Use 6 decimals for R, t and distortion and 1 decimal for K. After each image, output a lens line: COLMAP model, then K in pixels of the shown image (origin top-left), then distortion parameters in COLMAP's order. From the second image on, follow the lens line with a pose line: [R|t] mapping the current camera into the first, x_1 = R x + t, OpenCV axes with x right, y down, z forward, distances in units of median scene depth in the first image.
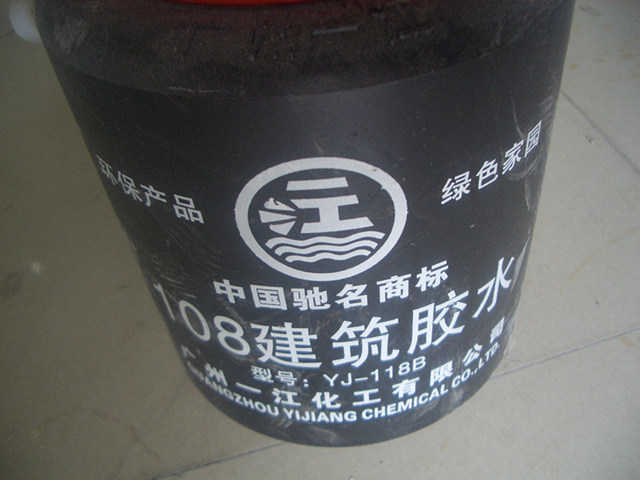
lens RADIAL K [[643.7, 0, 320.2], [0, 643.7, 241.4], [0, 0, 1]] dist [-0.174148, 0.000000]
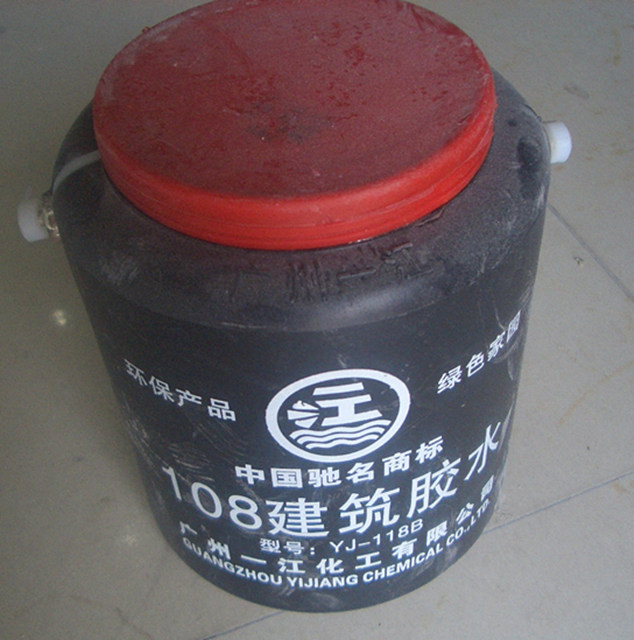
lens RADIAL K [[939.2, 0, 287.2], [0, 939.2, 341.2], [0, 0, 1]] dist [-0.200956, 0.000000]
pose [[0.996011, -0.049764, 0.074070, -0.172823], [0.049435, 0.998758, 0.006266, -0.147878], [-0.074290, -0.002579, 0.997233, -0.573008]]
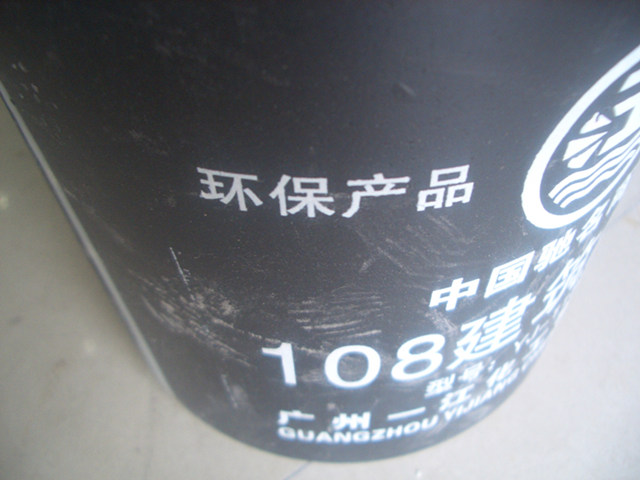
lens RADIAL K [[643.7, 0, 319.5], [0, 643.7, 235.2], [0, 0, 1]] dist [-0.174148, 0.000000]
pose [[0.821161, -0.410390, 0.396578, -0.446518], [0.375011, 0.911837, 0.167092, -0.123212], [-0.430188, 0.011512, 0.902666, 0.450231]]
